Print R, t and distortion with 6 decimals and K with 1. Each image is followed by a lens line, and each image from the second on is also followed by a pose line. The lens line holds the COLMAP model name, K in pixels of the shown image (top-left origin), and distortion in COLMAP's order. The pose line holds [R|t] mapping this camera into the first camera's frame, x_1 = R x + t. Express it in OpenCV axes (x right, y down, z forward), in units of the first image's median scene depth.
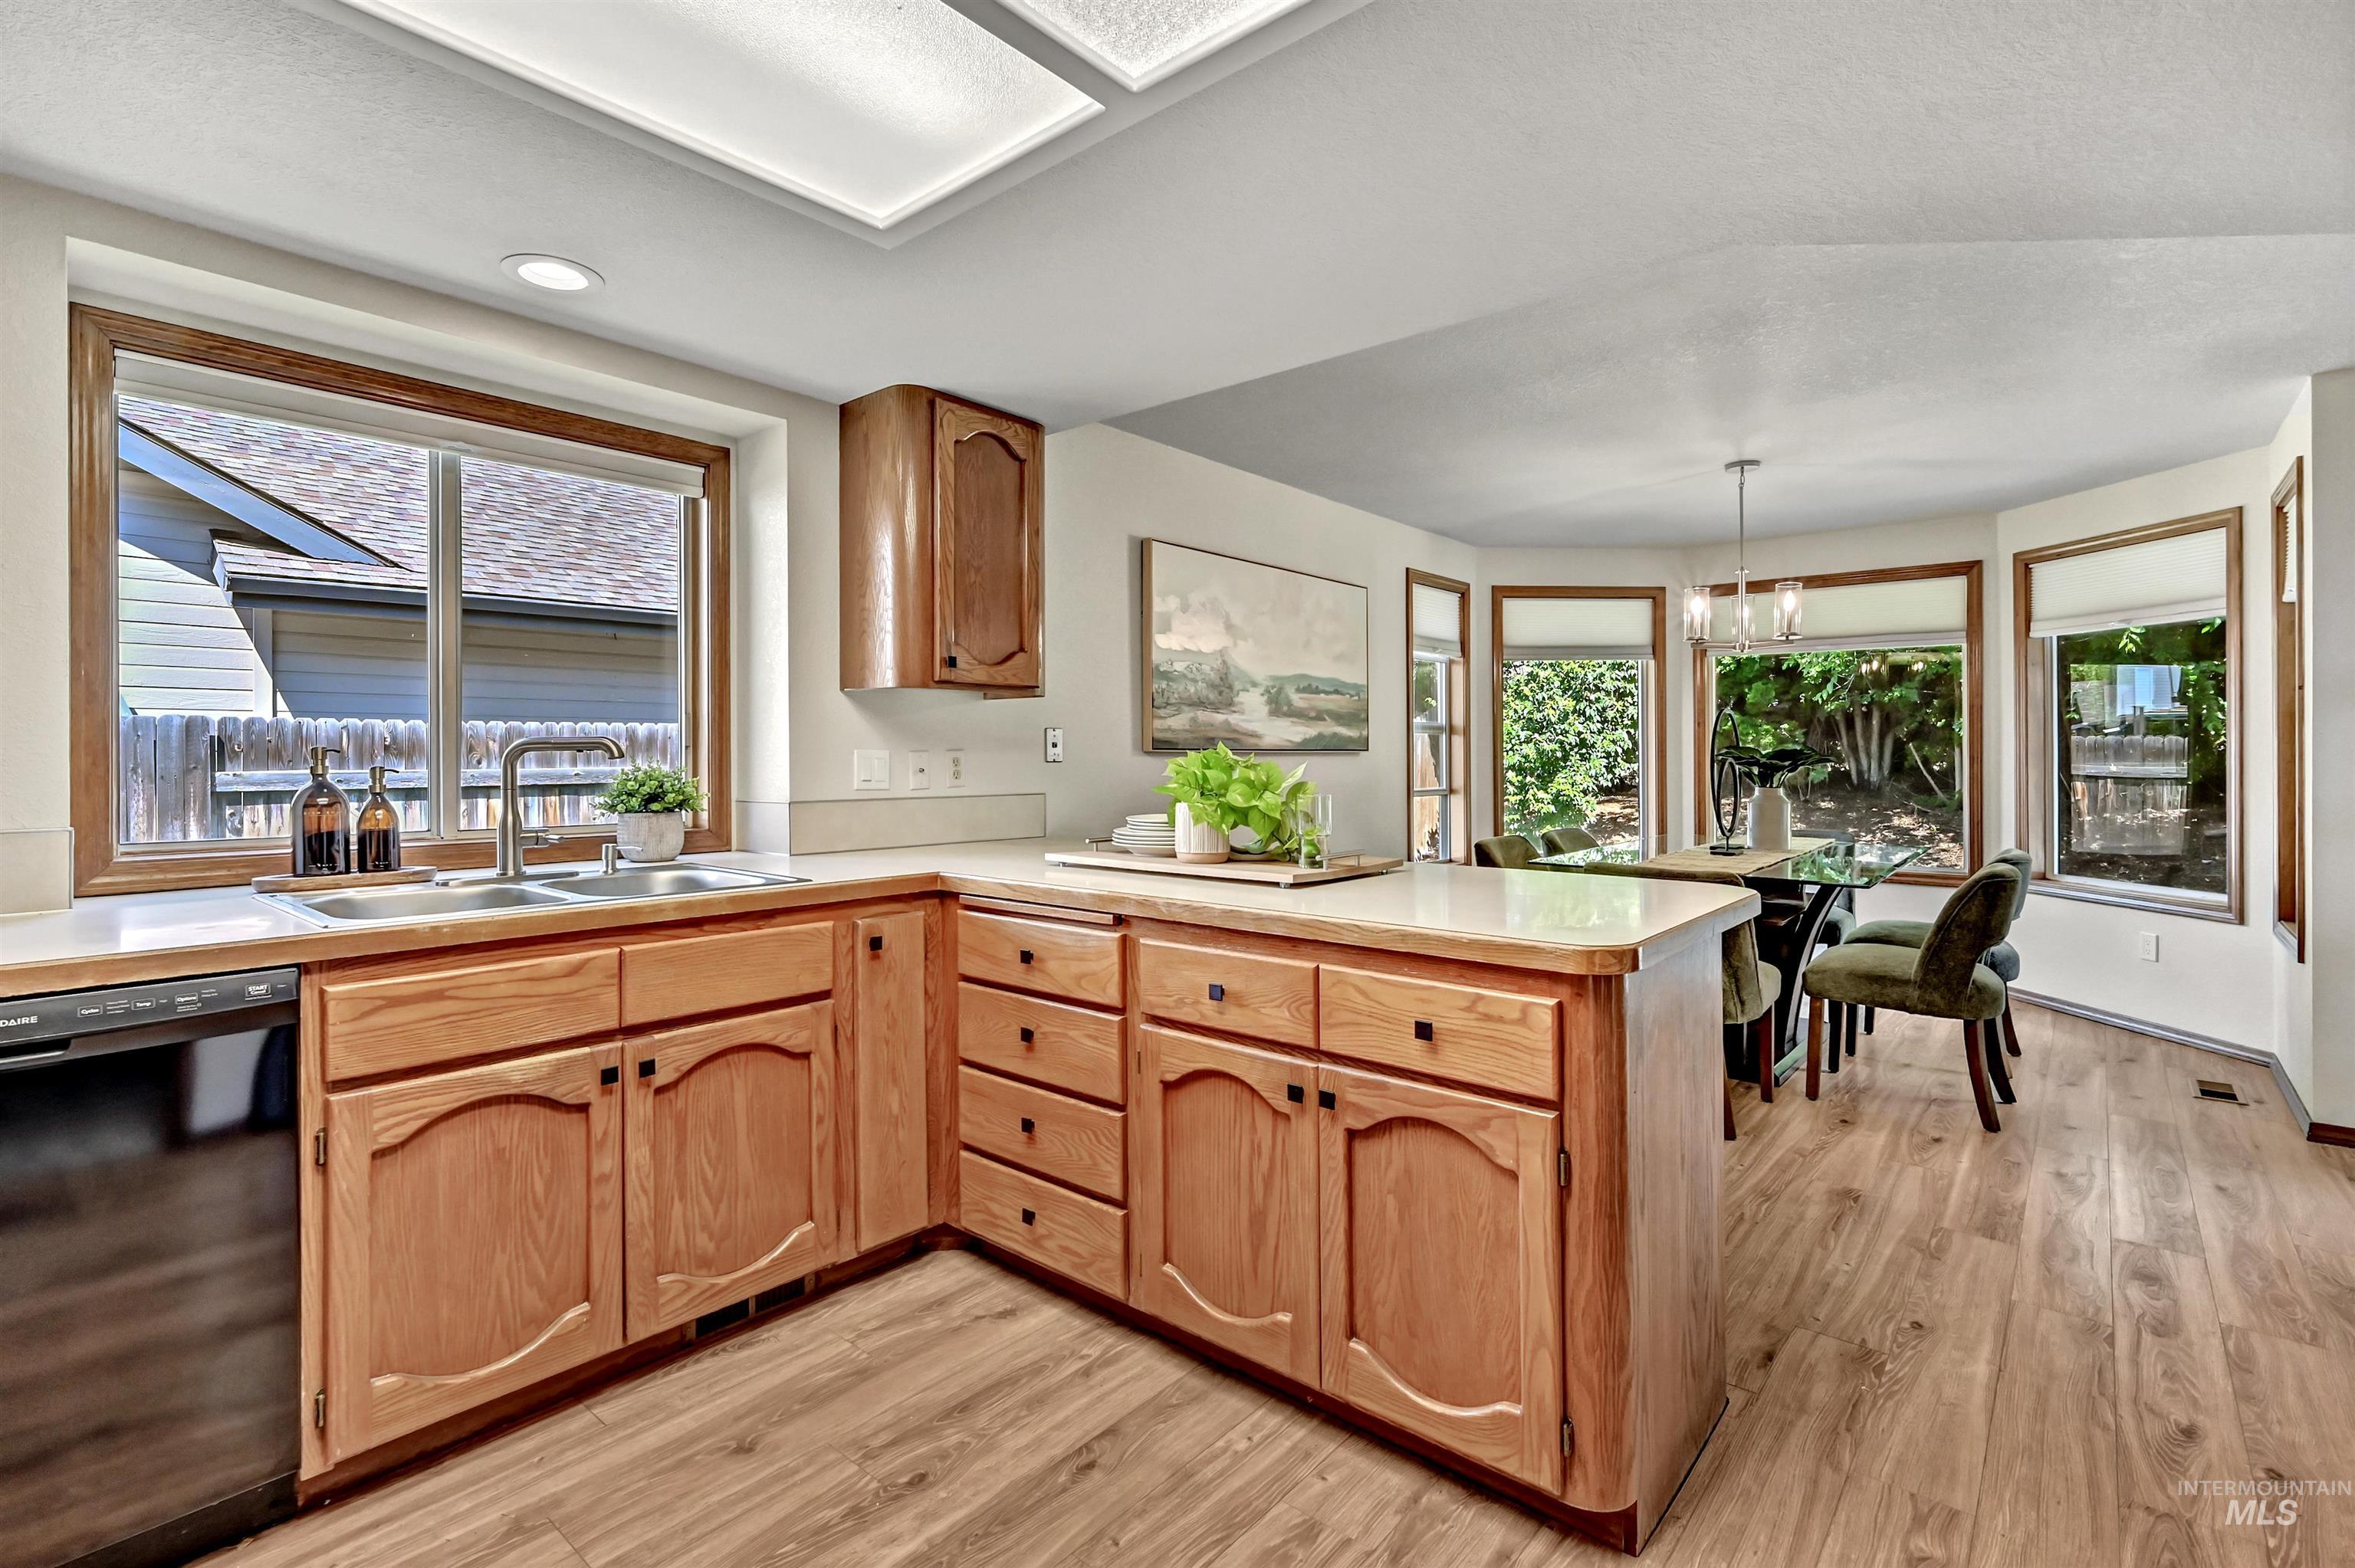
lens RADIAL K [[1096.1, 0, 1149.0], [0, 1096.1, 736.9], [0, 0, 1]] dist [-0.002087, -0.000204]
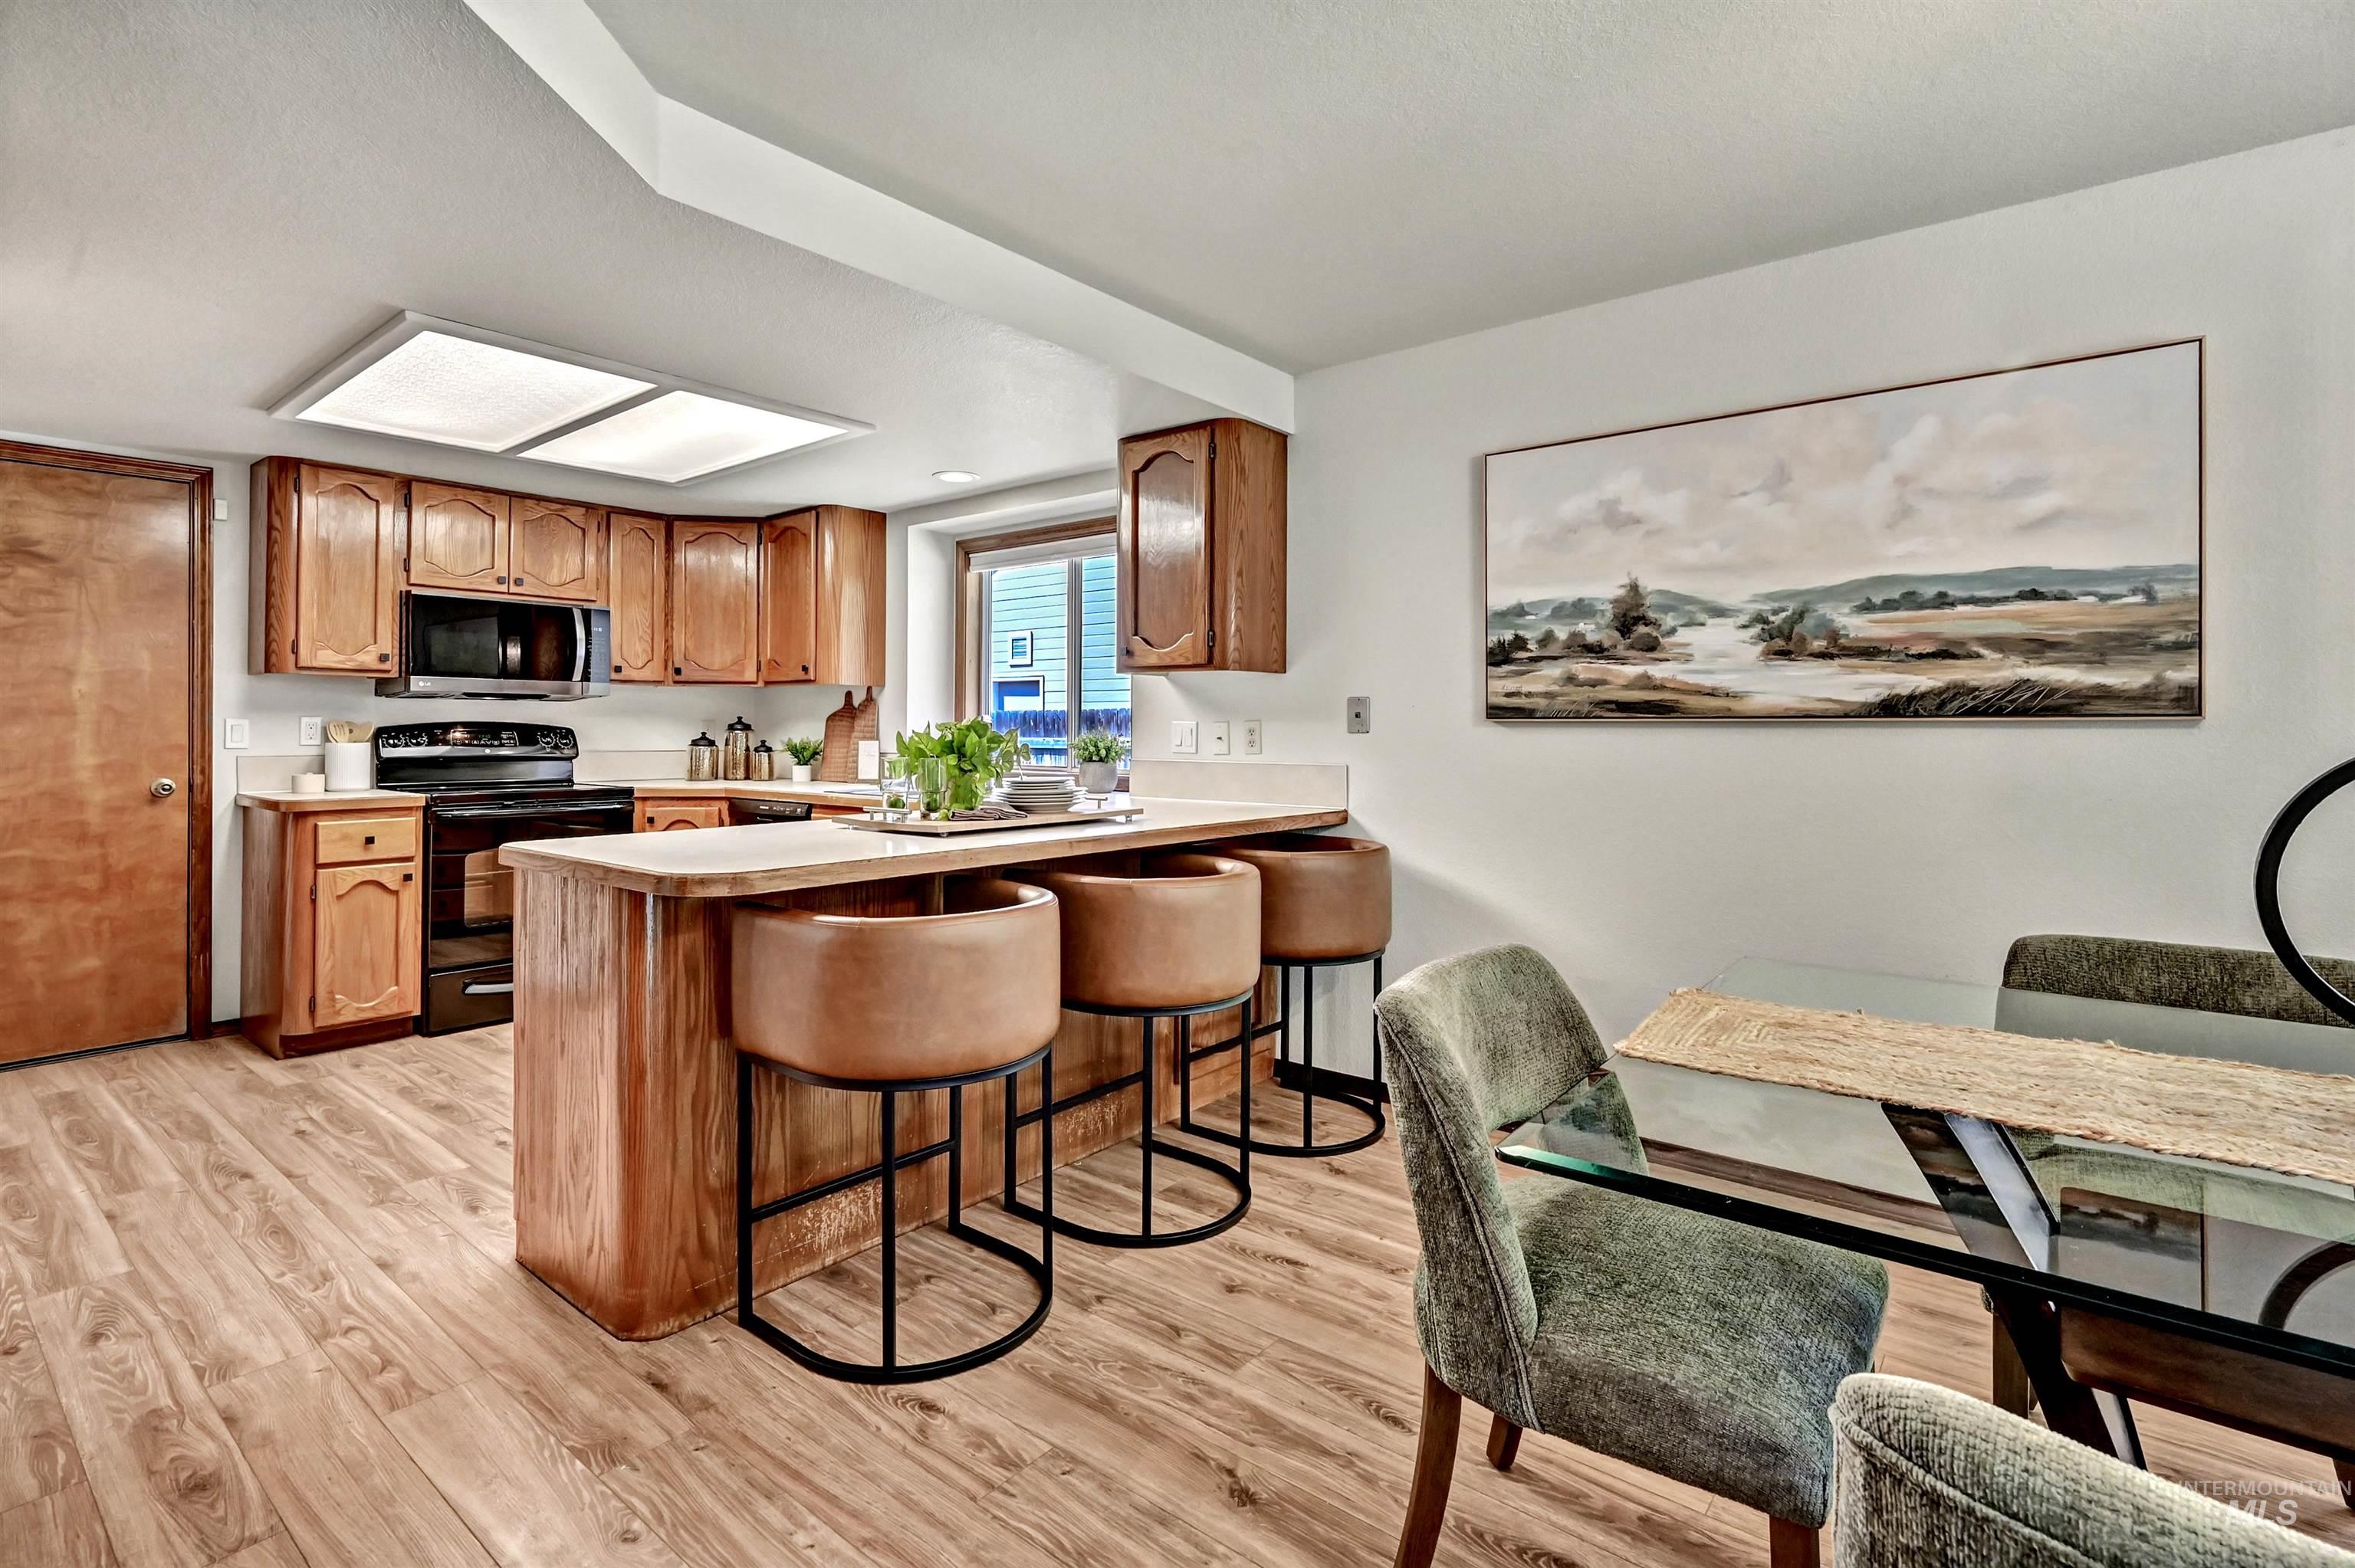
lens RADIAL K [[1096.1, 0, 1172.9], [0, 1096.1, 706.4], [0, 0, 1]] dist [-0.002087, -0.000204]
pose [[0.032556, -0.016836, -0.999328, 1.182732], [0.016961, 0.999723, -0.016290, 0.017506], [0.999326, -0.016419, 0.032833, 1.107902]]
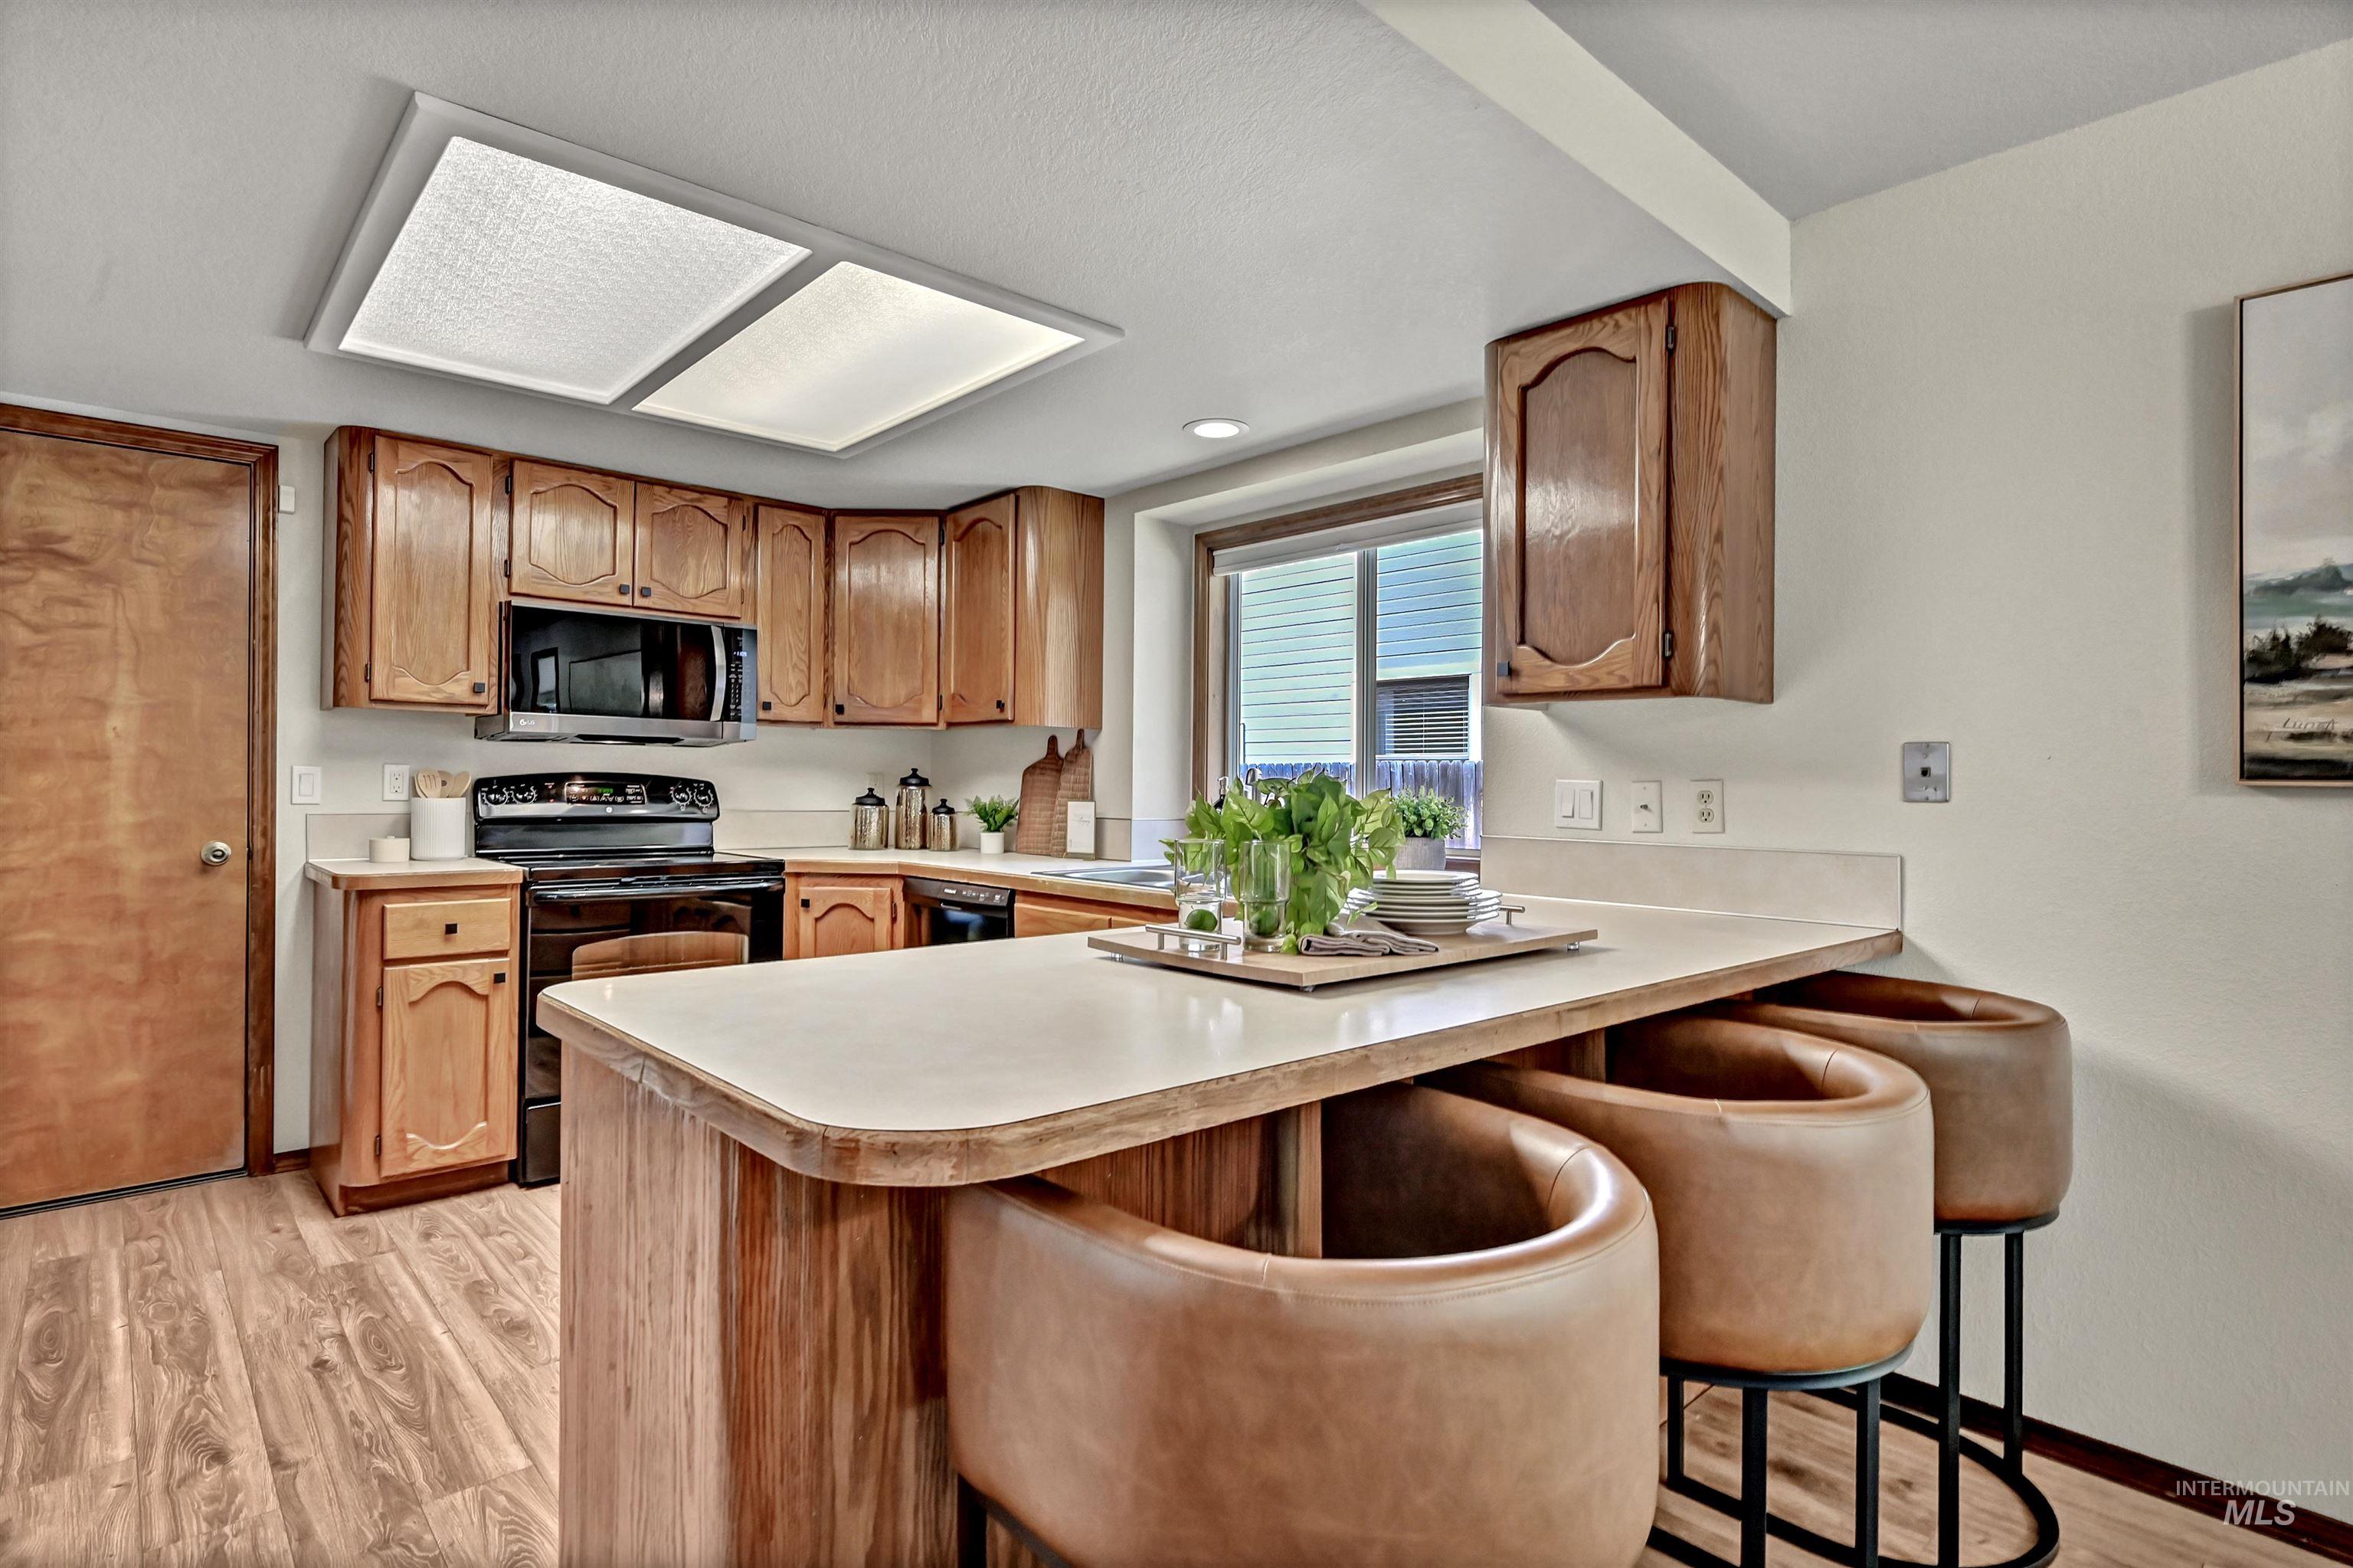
lens RADIAL K [[1173.9, 0, 1177.3], [0, 1173.9, 769.2], [0, 0, 1]] dist [-0.004887, 0.000348]
pose [[-0.111388, -0.009883, -0.993728, 0.767613], [0.008416, 0.999905, -0.010887, 0.012872], [0.993741, -0.009576, -0.111295, 0.936427]]
